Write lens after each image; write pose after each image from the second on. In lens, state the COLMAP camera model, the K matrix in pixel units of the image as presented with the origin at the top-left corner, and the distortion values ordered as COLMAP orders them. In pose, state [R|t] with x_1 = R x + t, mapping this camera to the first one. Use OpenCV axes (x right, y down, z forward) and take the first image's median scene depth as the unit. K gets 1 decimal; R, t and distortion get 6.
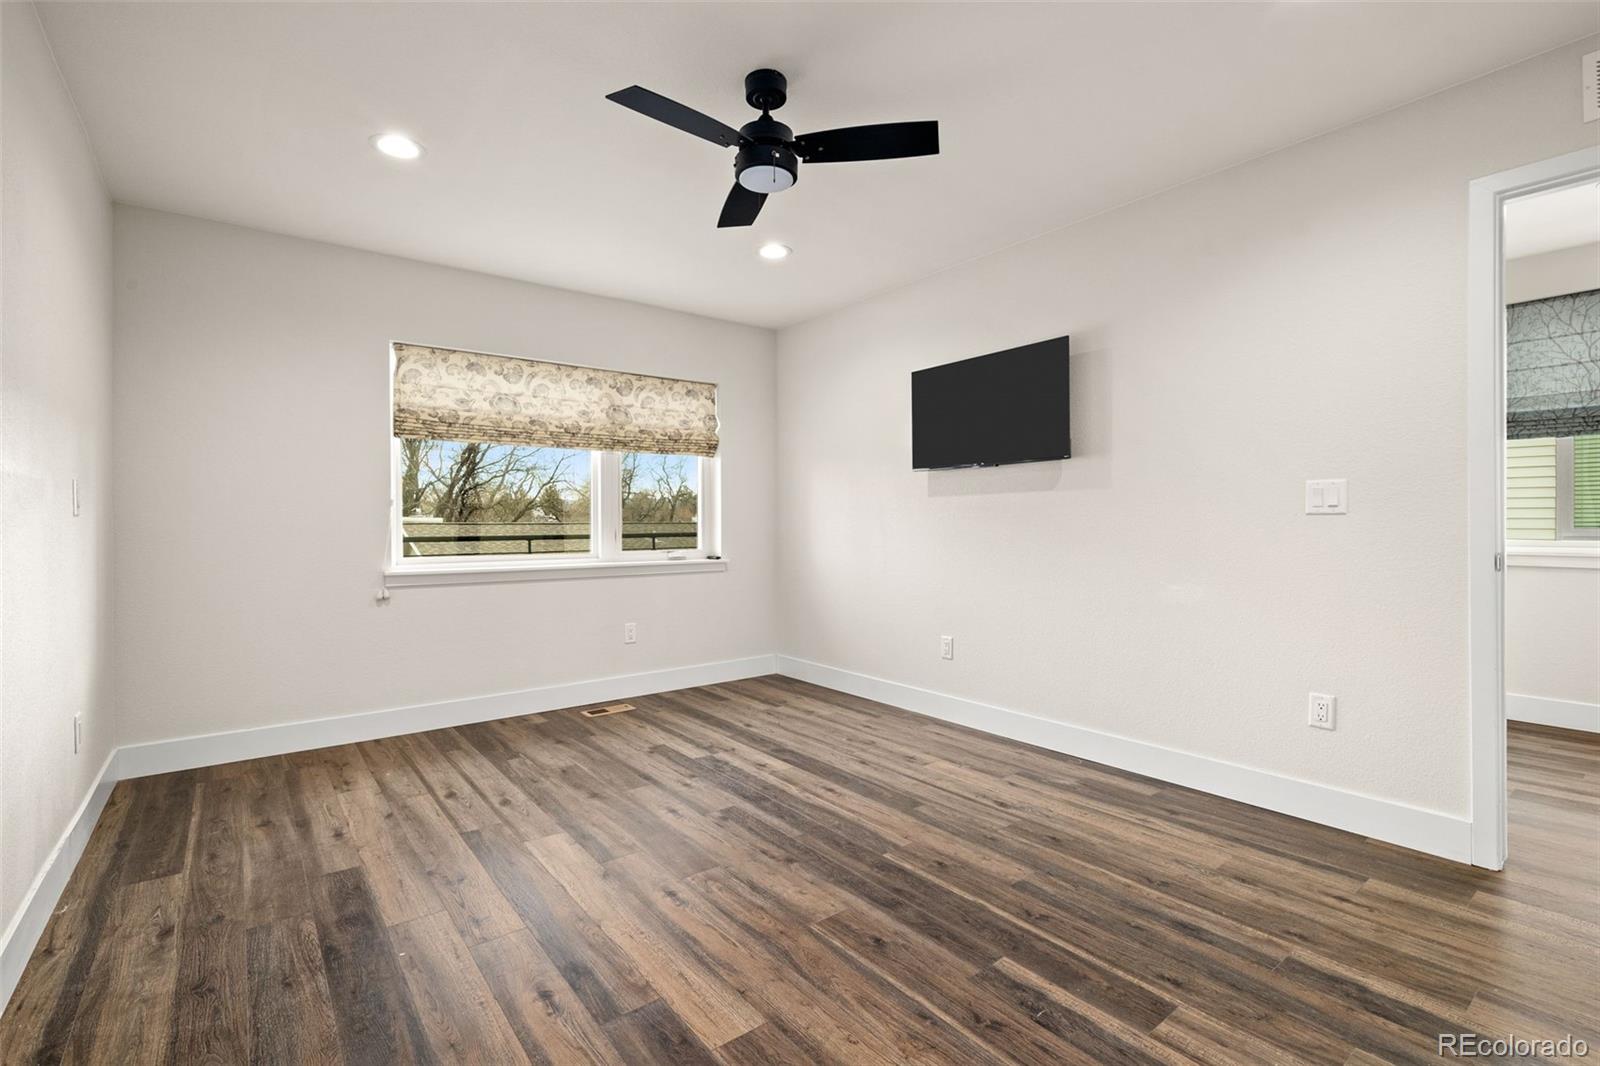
lens RADIAL K [[702.8, 0, 844.5], [0, 702.8, 523.5], [0, 0, 1]] dist [0.000210, 0.000246]
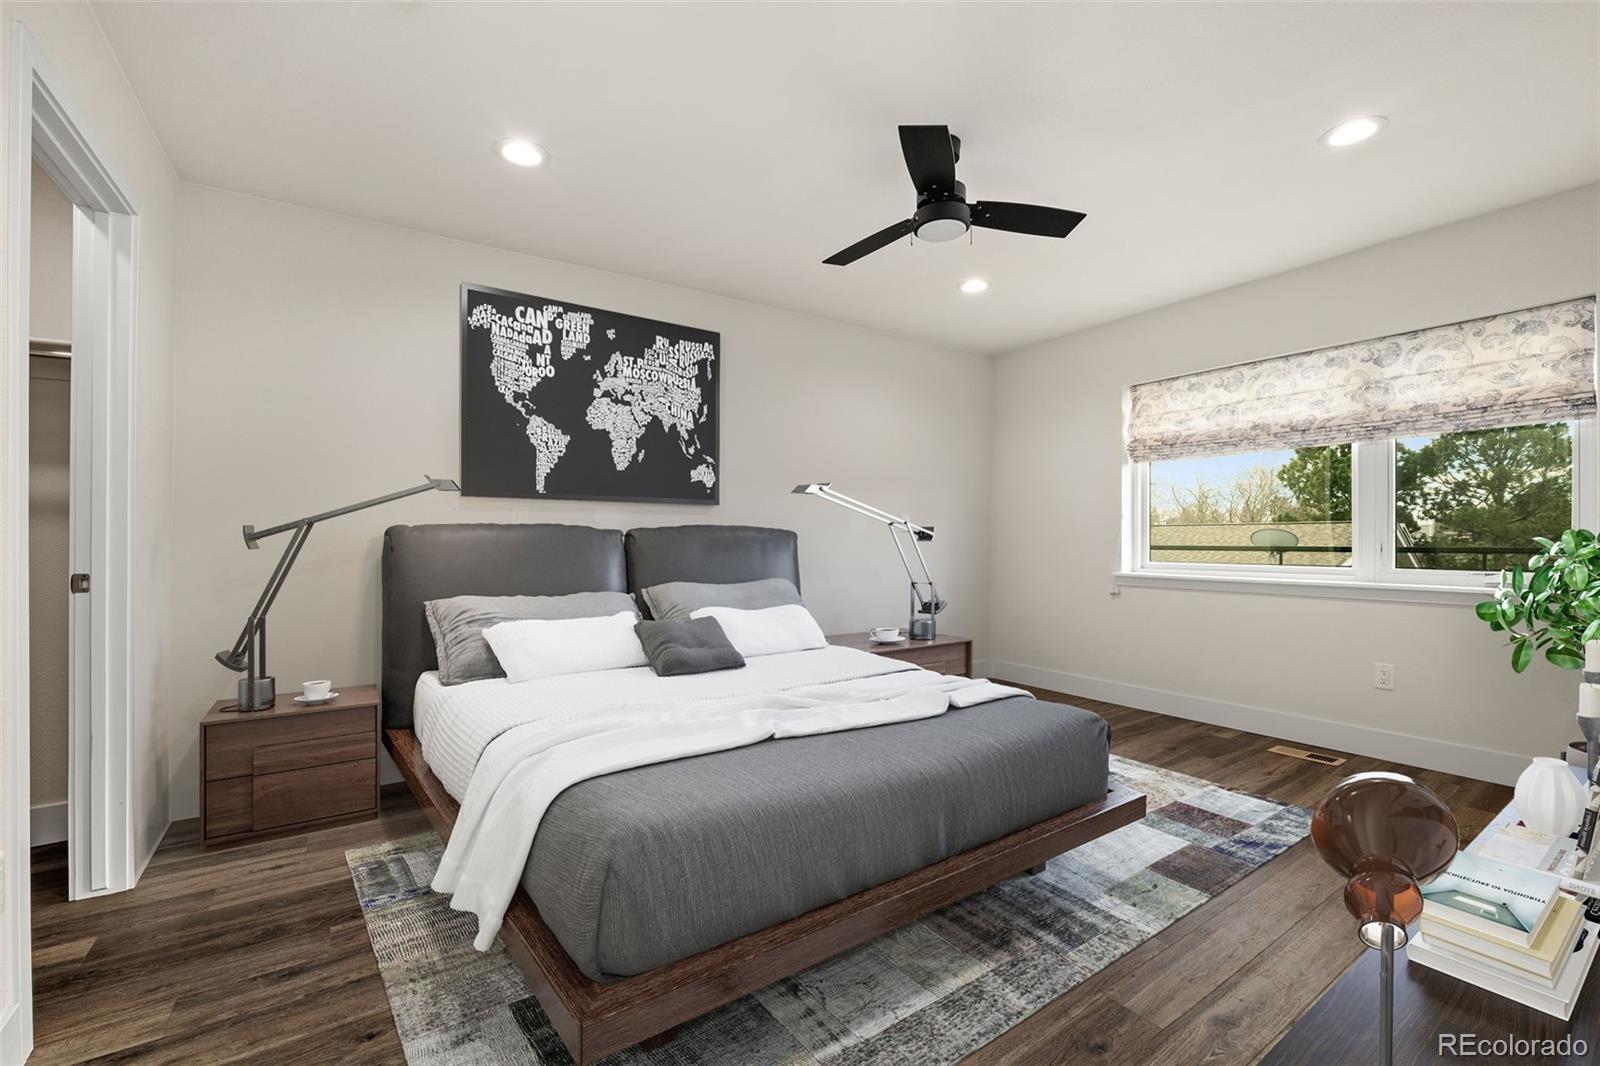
lens RADIAL K [[702.8, 0, 799.9], [0, 702.8, 533.0], [0, 0, 1]] dist [0.000210, 0.000246]
pose [[-0.087816, 0.000113, -0.996137, 0.834436], [0.008472, 0.999964, -0.000634, -0.008117], [0.996101, -0.008495, -0.087814, 0.703889]]
